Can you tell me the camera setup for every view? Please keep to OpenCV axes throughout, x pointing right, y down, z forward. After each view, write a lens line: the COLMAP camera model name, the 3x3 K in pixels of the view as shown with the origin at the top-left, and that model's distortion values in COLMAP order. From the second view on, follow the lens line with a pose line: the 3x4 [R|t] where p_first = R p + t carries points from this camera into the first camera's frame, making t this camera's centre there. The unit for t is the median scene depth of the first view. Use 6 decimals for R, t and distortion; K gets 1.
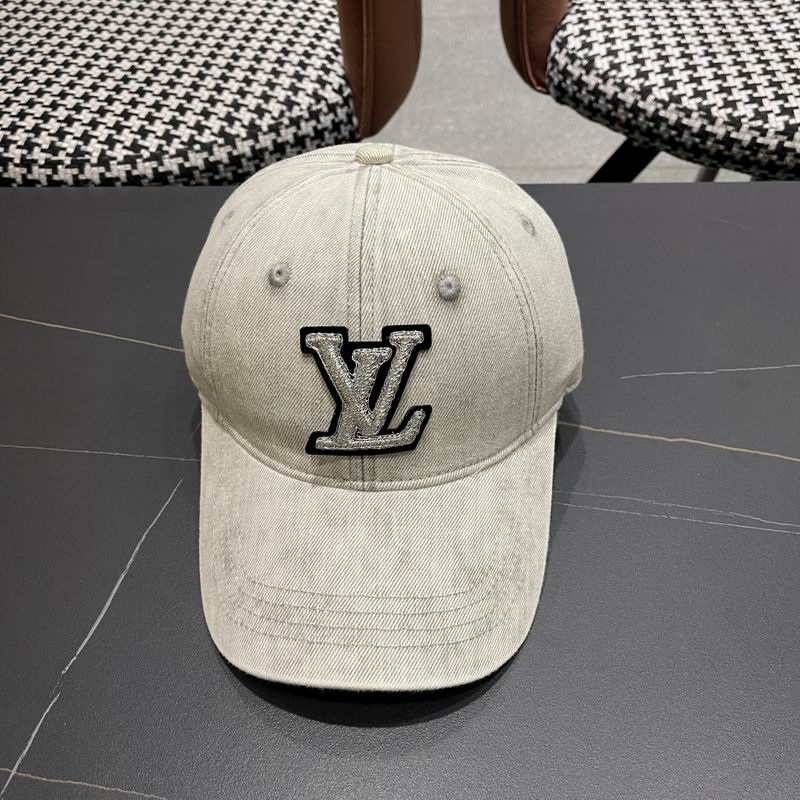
lens RADIAL K [[854.1, 0, 397.7], [0, 854.1, 404.0], [0, 0, 1]] dist [0.020387, 0.000000]
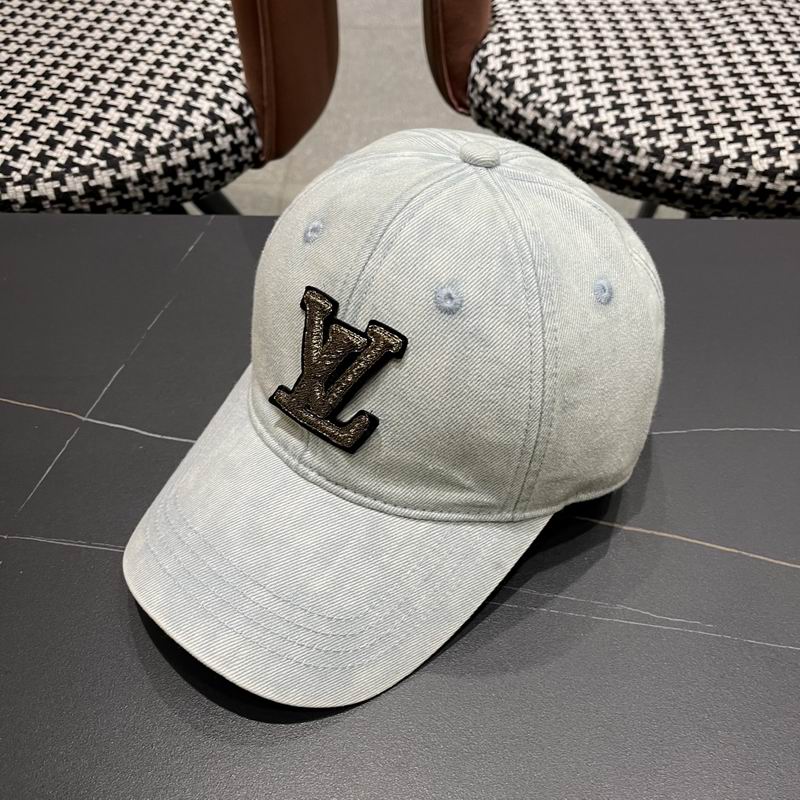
lens RADIAL K [[854.1, 0, 399.0], [0, 854.1, 402.3], [0, 0, 1]] dist [0.020387, 0.000000]
pose [[0.999549, 0.007926, 0.028965, 0.082278], [-0.007765, 0.999954, -0.005664, -0.047137], [-0.029009, 0.005437, 0.999564, 0.072224]]
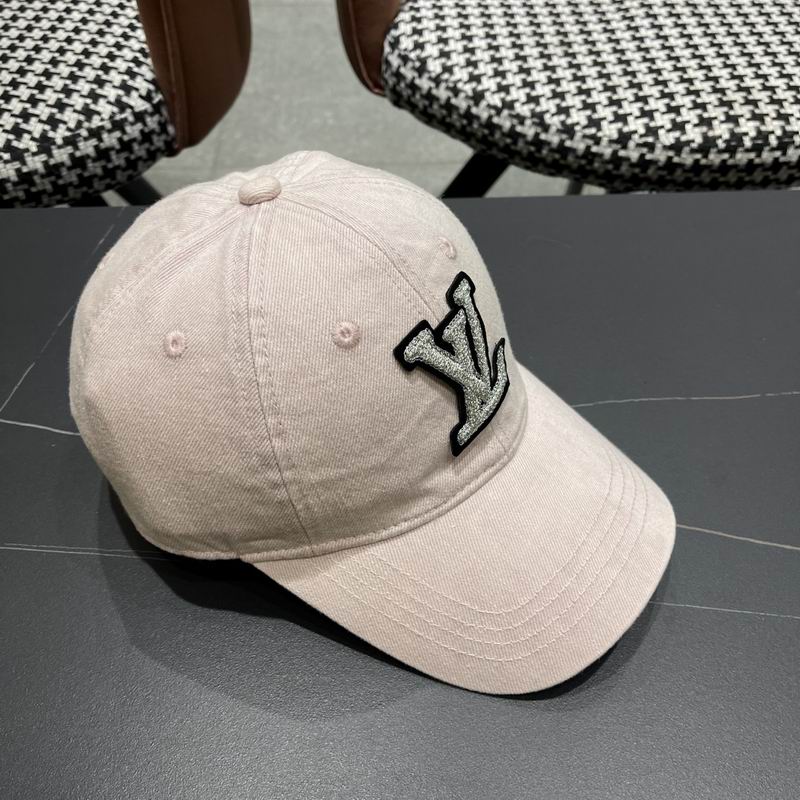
lens RADIAL K [[854.1, 0, 402.3], [0, 854.1, 412.9], [0, 0, 1]] dist [0.020387, 0.000000]
pose [[0.995752, -0.039527, 0.083160, 0.114625], [0.037161, 0.998865, 0.029805, -0.049093], [-0.084244, -0.026588, 0.996090, 0.062225]]
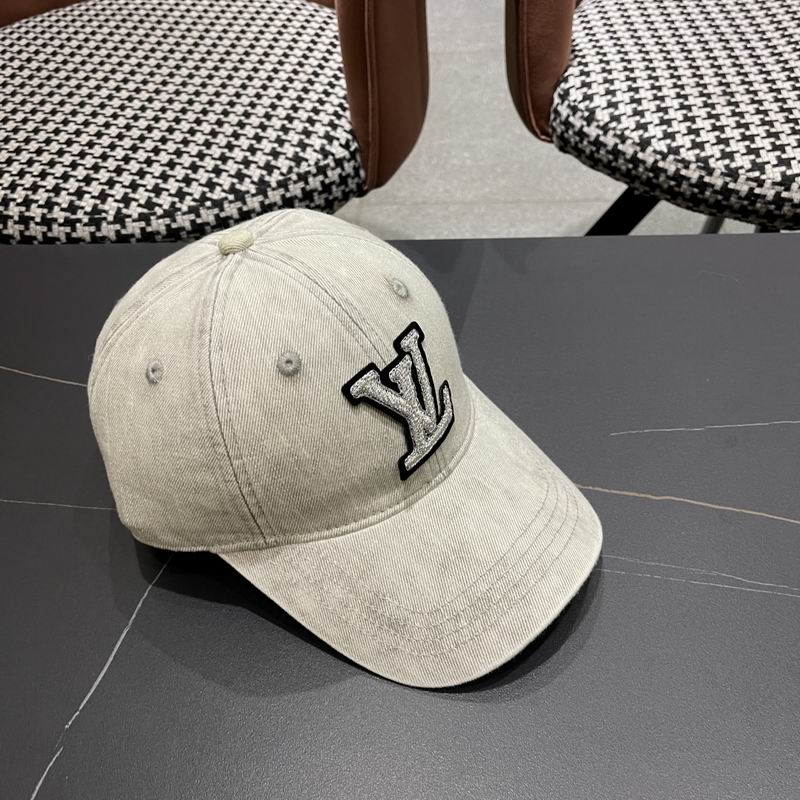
lens RADIAL K [[854.1, 0, 396.3], [0, 854.1, 405.5], [0, 0, 1]] dist [0.020387, 0.000000]
pose [[0.999360, -0.002790, -0.035653, 0.028804], [0.002087, 0.999803, -0.019735, -0.032349], [0.035701, 0.019648, 0.999169, -0.024641]]
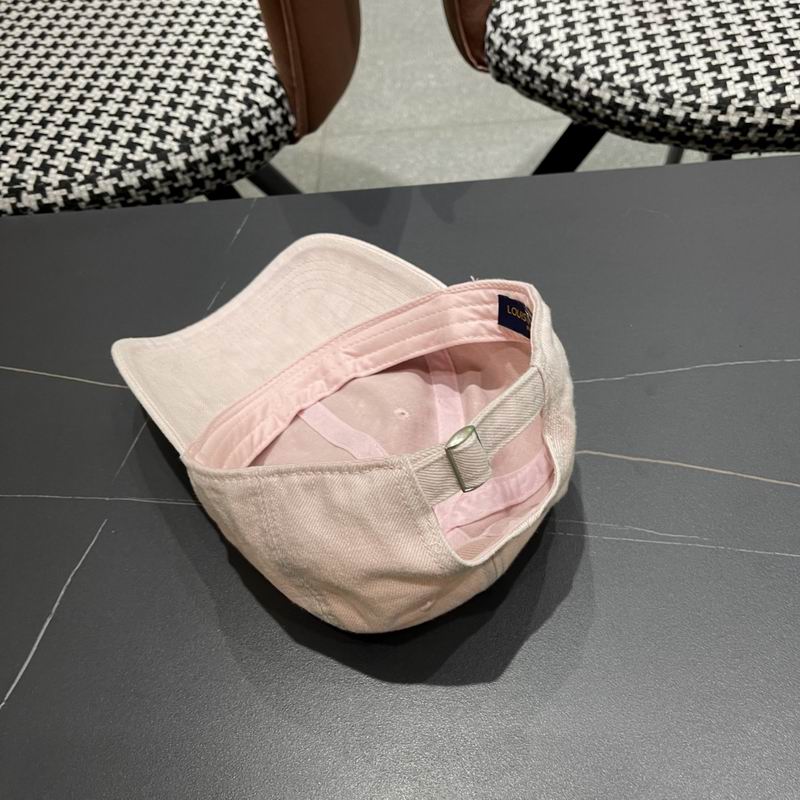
lens RADIAL K [[854.1, 0, 400.3], [0, 854.1, 404.1], [0, 0, 1]] dist [0.020387, 0.000000]
pose [[0.997029, -0.062258, -0.045347, 0.106772], [0.065401, 0.995295, 0.071493, -0.067990], [0.040683, -0.074246, 0.996410, -0.015407]]
